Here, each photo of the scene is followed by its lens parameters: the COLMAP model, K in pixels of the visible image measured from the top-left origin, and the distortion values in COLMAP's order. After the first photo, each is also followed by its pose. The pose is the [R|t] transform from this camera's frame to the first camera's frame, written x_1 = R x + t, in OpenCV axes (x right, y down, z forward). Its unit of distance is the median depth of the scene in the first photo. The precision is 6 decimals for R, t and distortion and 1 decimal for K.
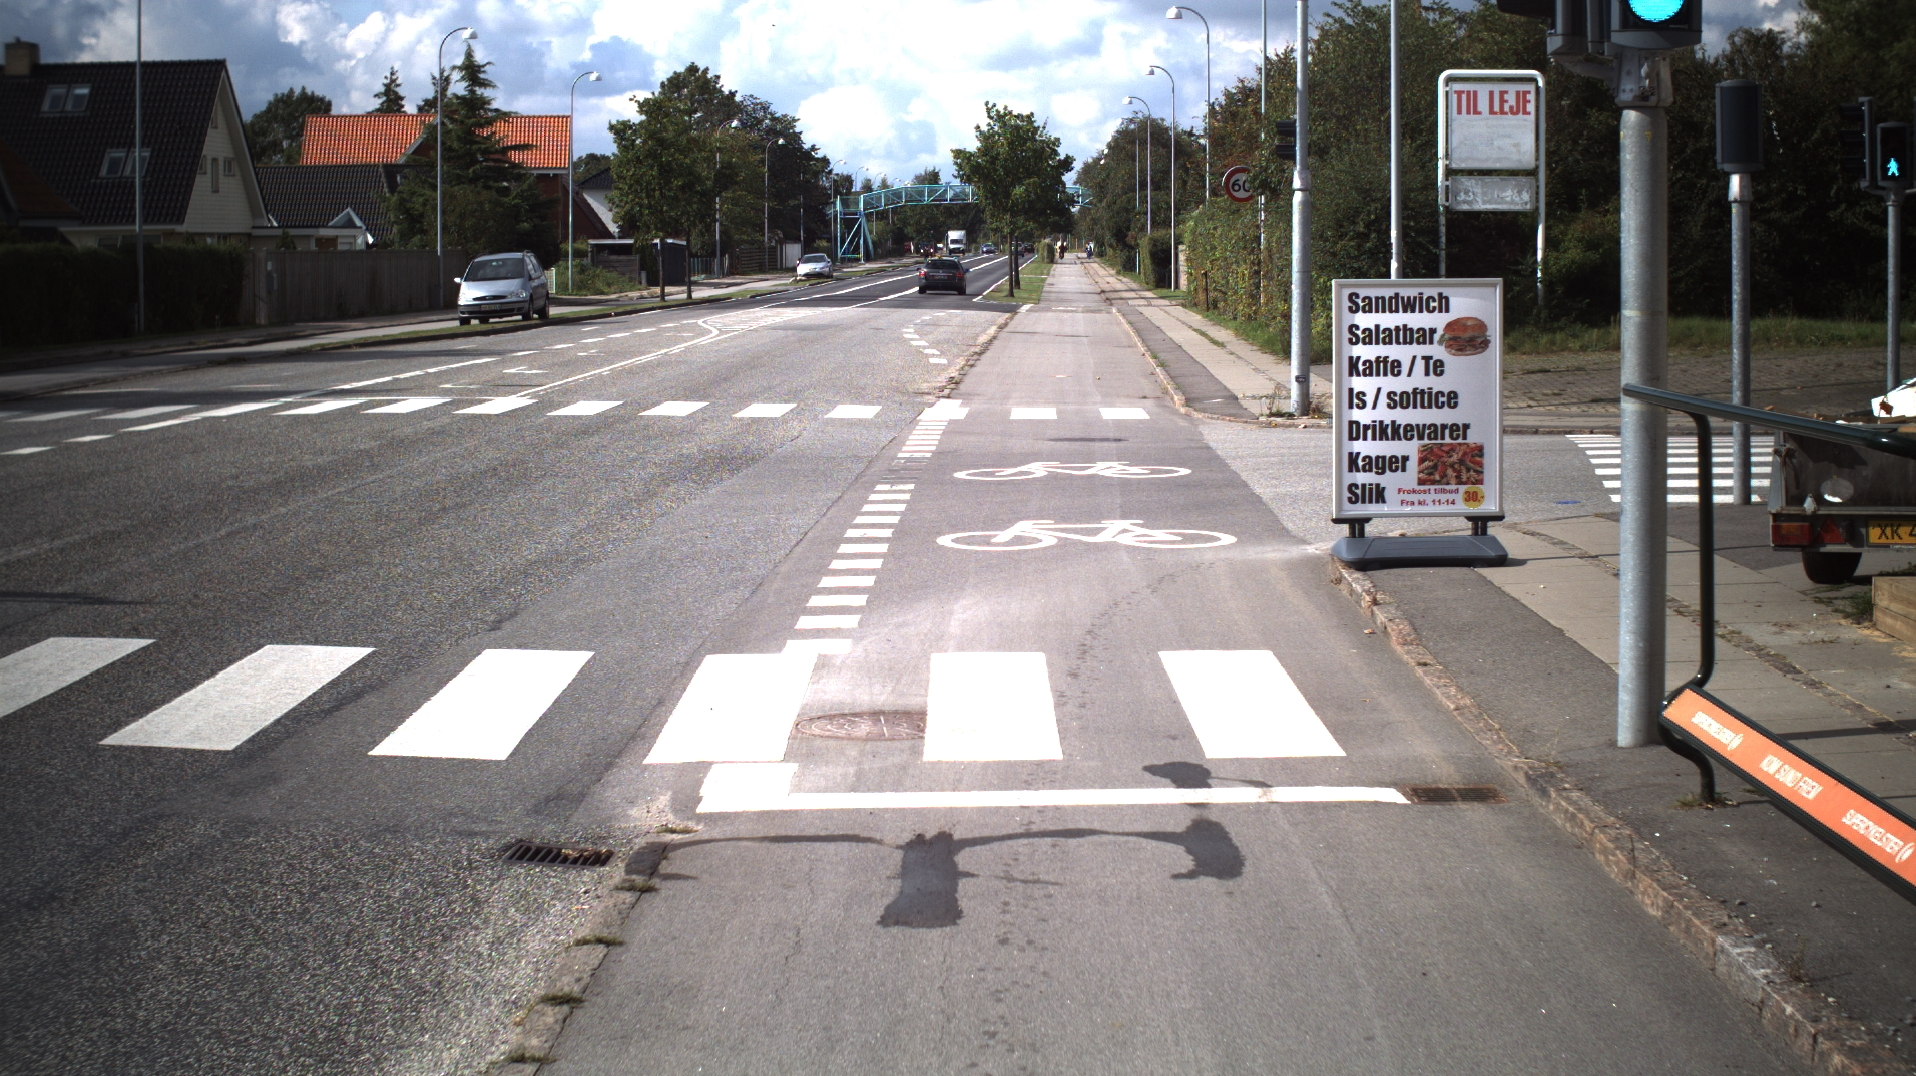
lens RADIAL K [[3277.6, 0, 958.0], [0, 3277.6, 538.0], [0, 0, 1]] dist [-0.215860, 0.026837]
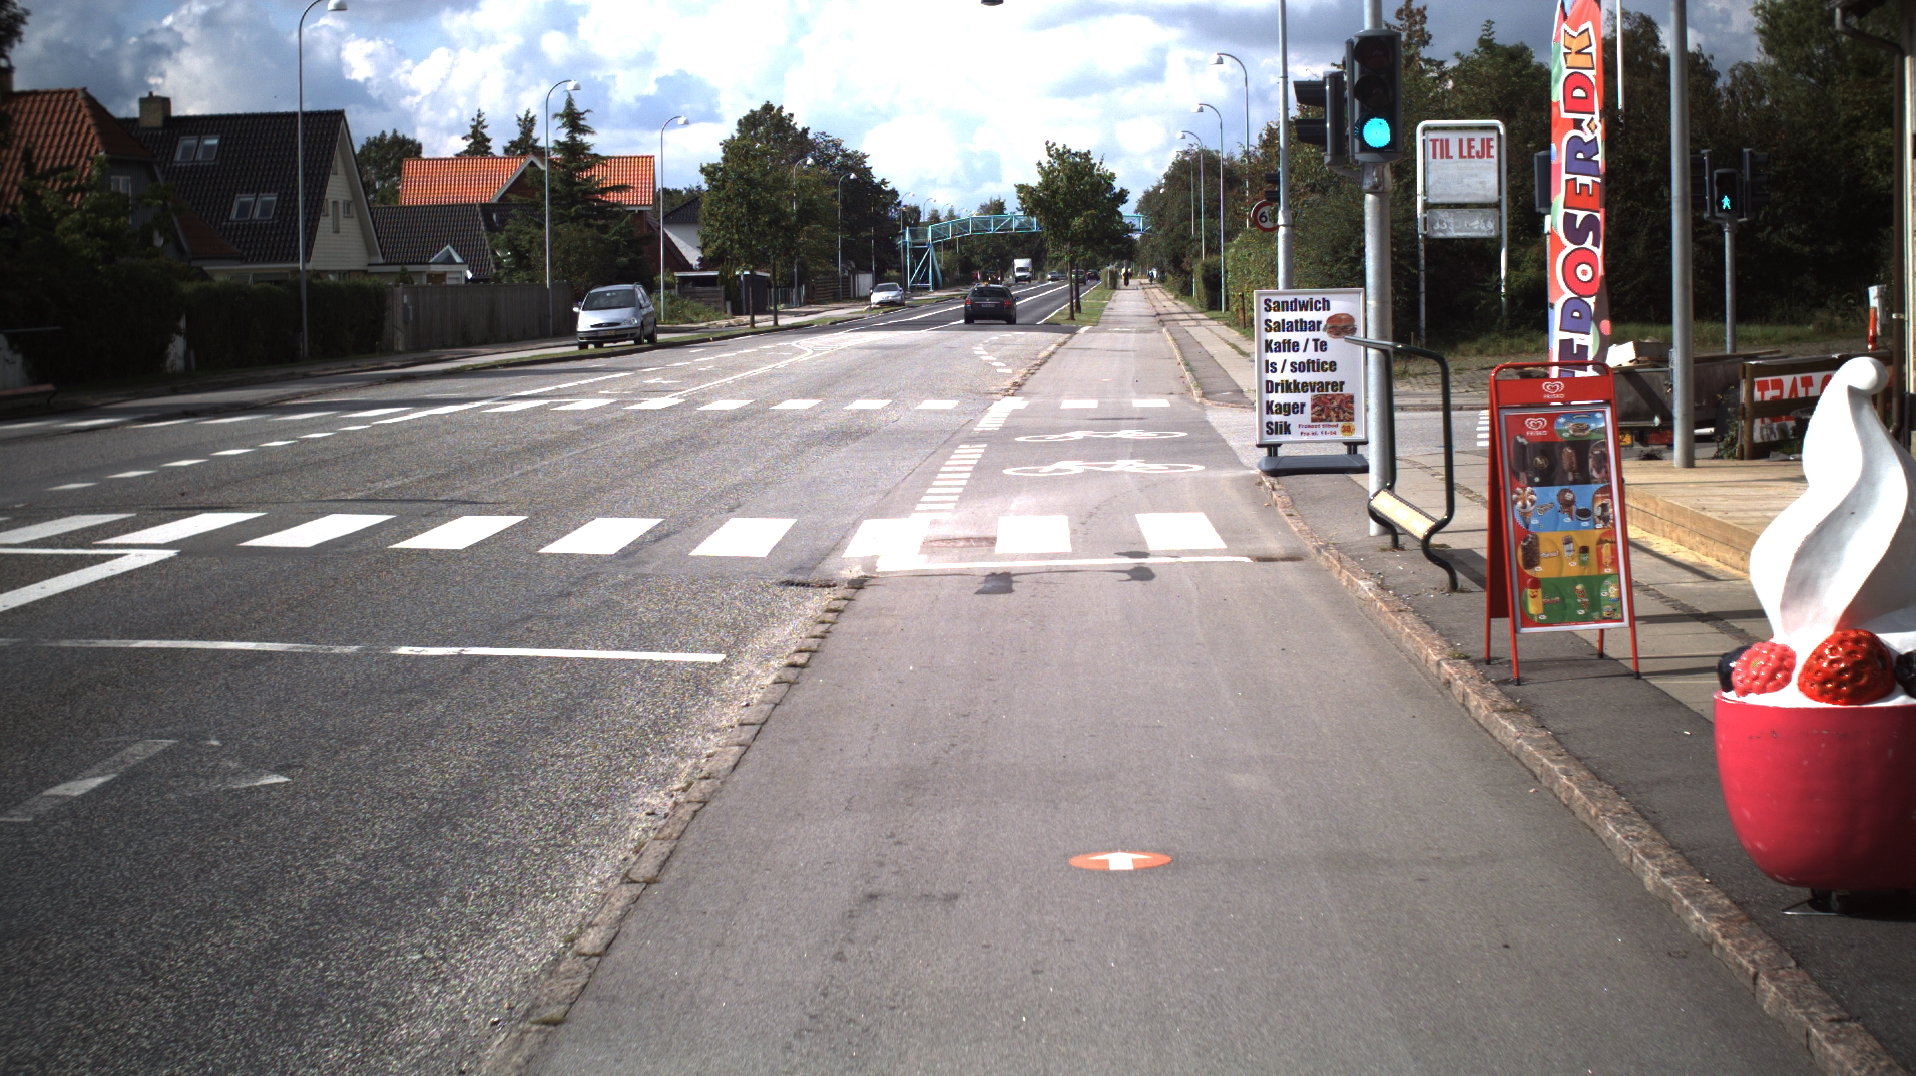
lens RADIAL K [[3277.6, 0, 958.0], [0, 3277.6, 538.0], [0, 0, 1]] dist [-0.215860, 0.026837]
pose [[0.999696, -0.012322, -0.021337, 0.001736], [0.012137, 0.999888, -0.008784, 0.016950], [0.021443, 0.008523, 0.999734, -0.186913]]
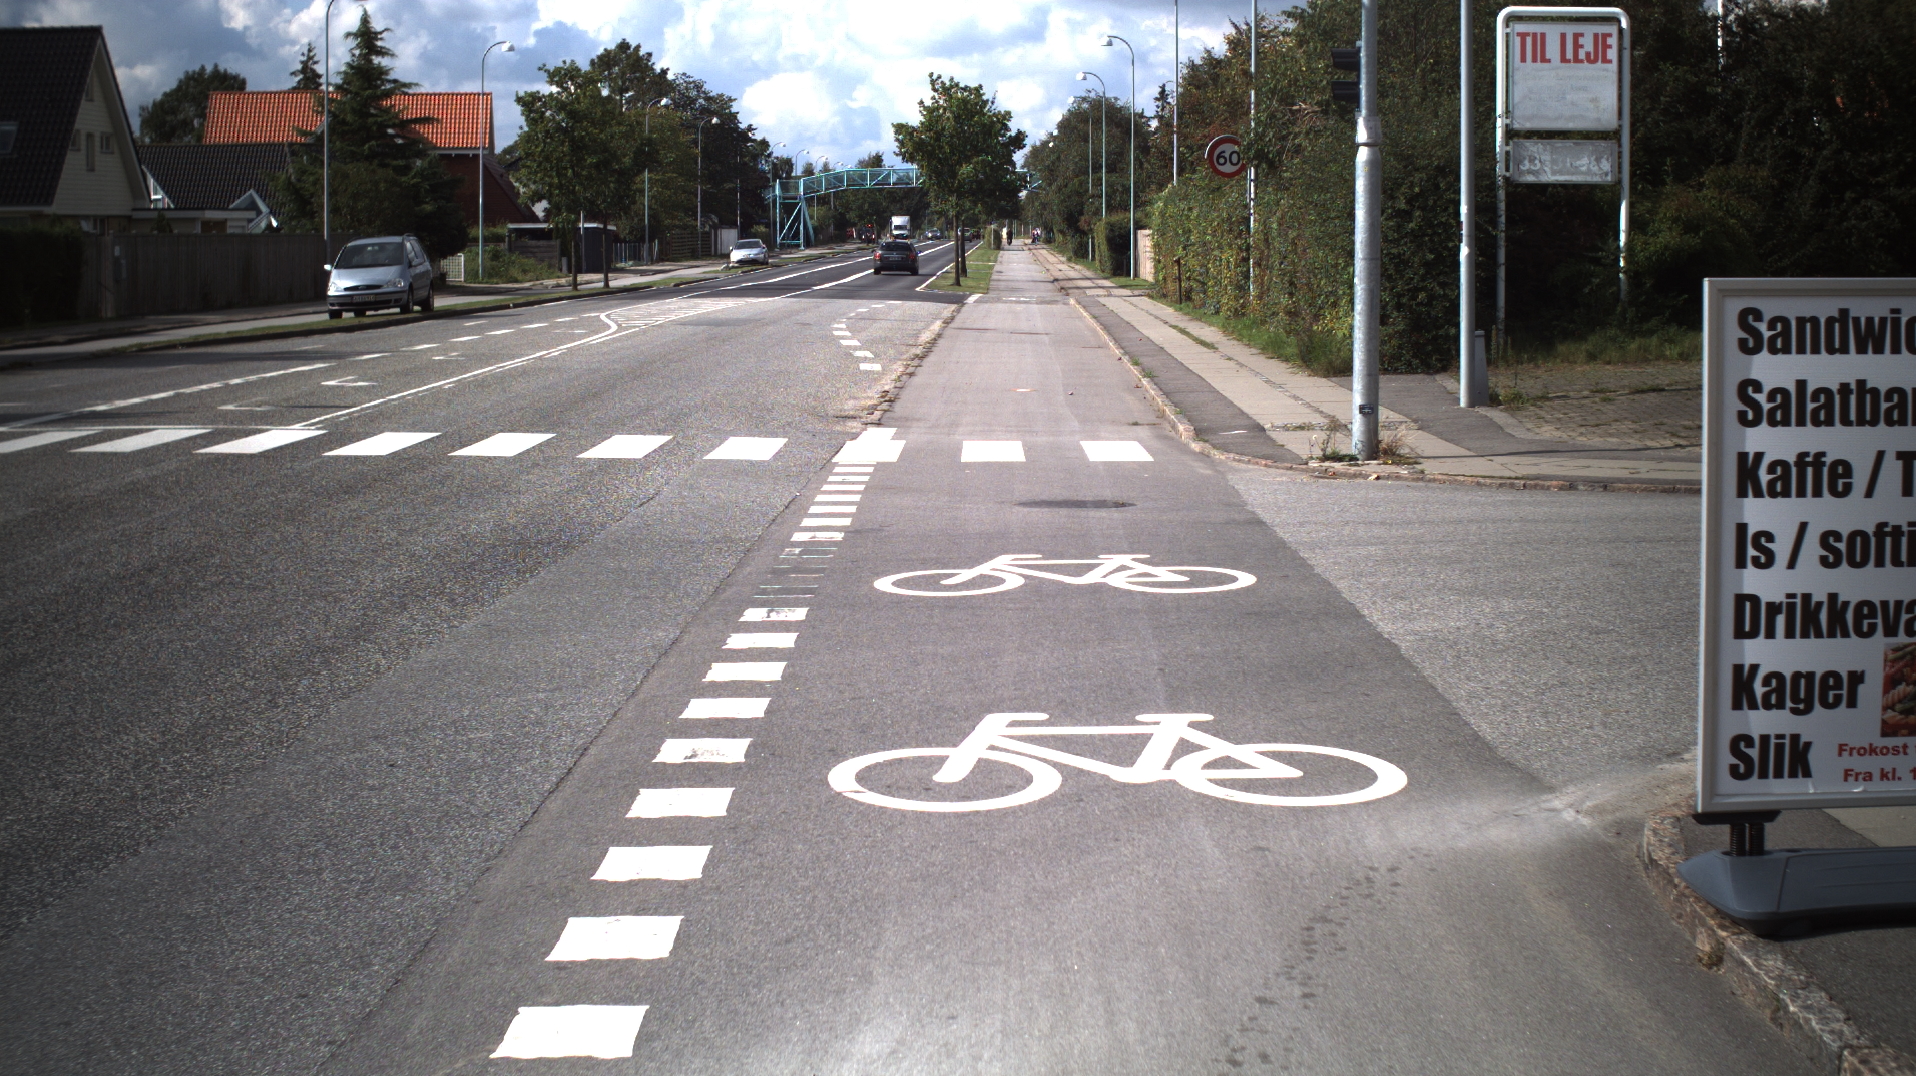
lens RADIAL K [[3277.6, 0, 958.0], [0, 3277.6, 538.0], [0, 0, 1]] dist [-0.215860, 0.026837]
pose [[0.999855, 0.000560, 0.017011, 0.001990], [-0.000630, 0.999991, 0.004080, -0.015170], [-0.017009, -0.004090, 0.999847, 0.186745]]
